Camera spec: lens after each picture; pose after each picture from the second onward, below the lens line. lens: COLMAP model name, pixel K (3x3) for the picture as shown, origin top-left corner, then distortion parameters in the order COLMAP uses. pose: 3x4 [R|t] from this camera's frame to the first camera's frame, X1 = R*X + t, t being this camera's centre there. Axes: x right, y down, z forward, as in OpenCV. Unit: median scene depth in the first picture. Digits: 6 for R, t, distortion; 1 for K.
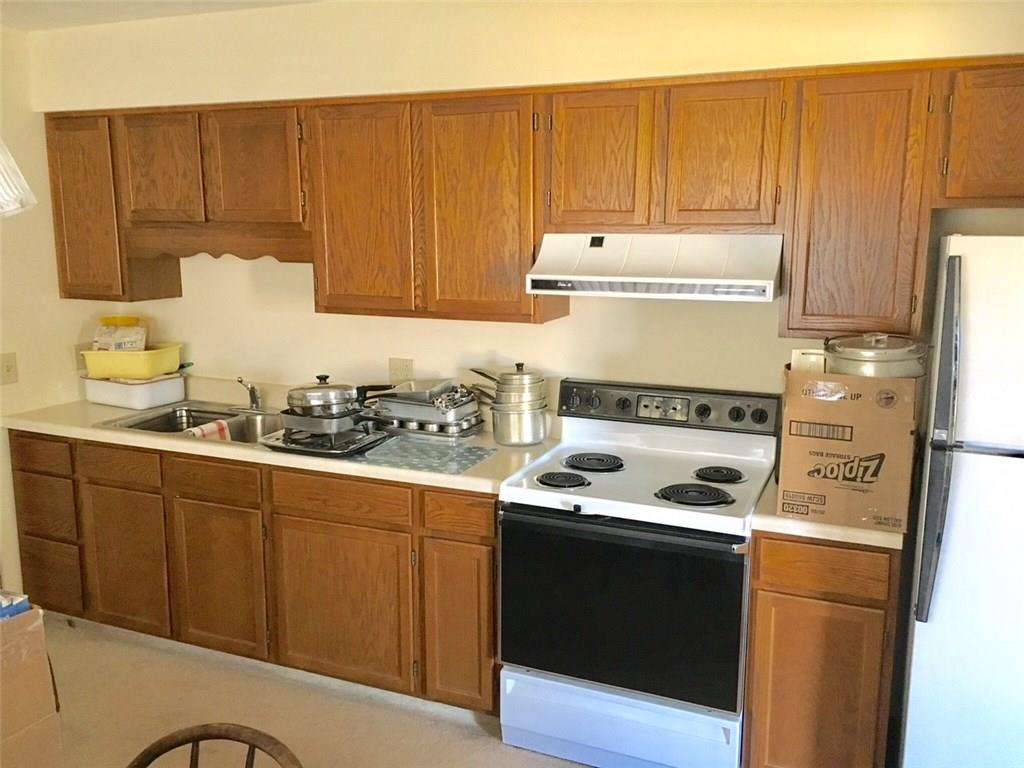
lens RADIAL K [[886.8, 0, 512.3], [0, 886.8, 368.4], [0, 0, 1]] dist [0.007640, 0.000142]
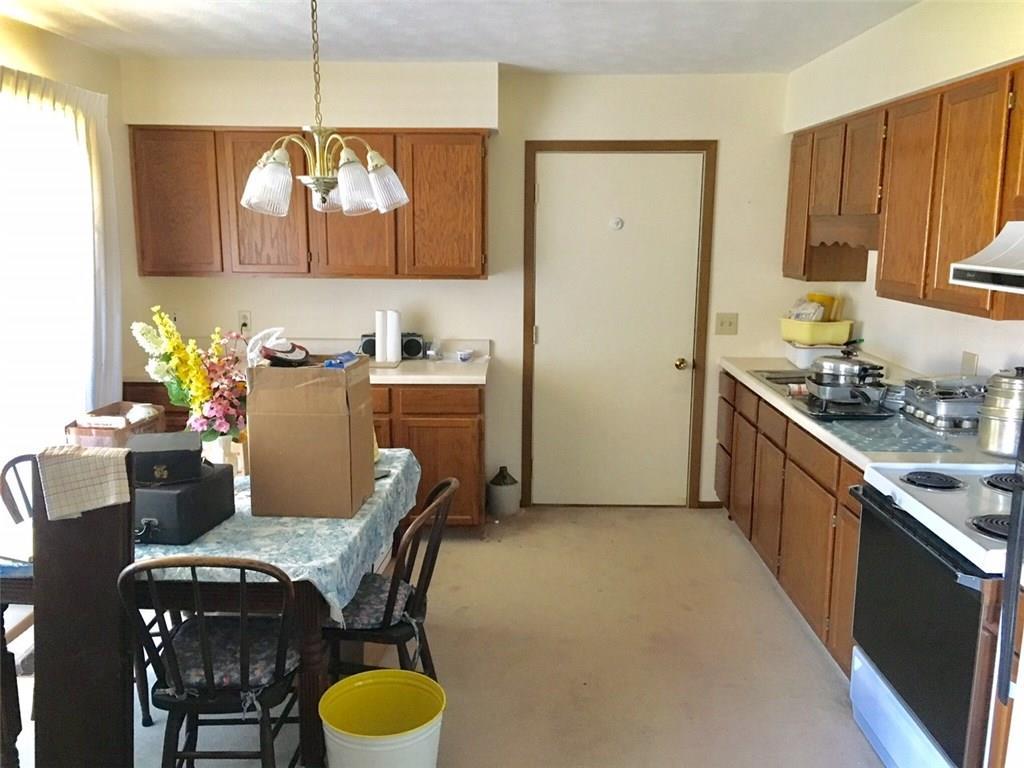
lens RADIAL K [[861.7, 0, 512.0], [0, 861.7, 384.0], [0, 0, 1]] dist [0.069538, 0.001636]
pose [[0.381353, 0.168546, -0.908935, 0.633441], [-0.157666, 0.980691, 0.115701, -0.011062], [0.910885, 0.099185, 0.400563, 0.174282]]
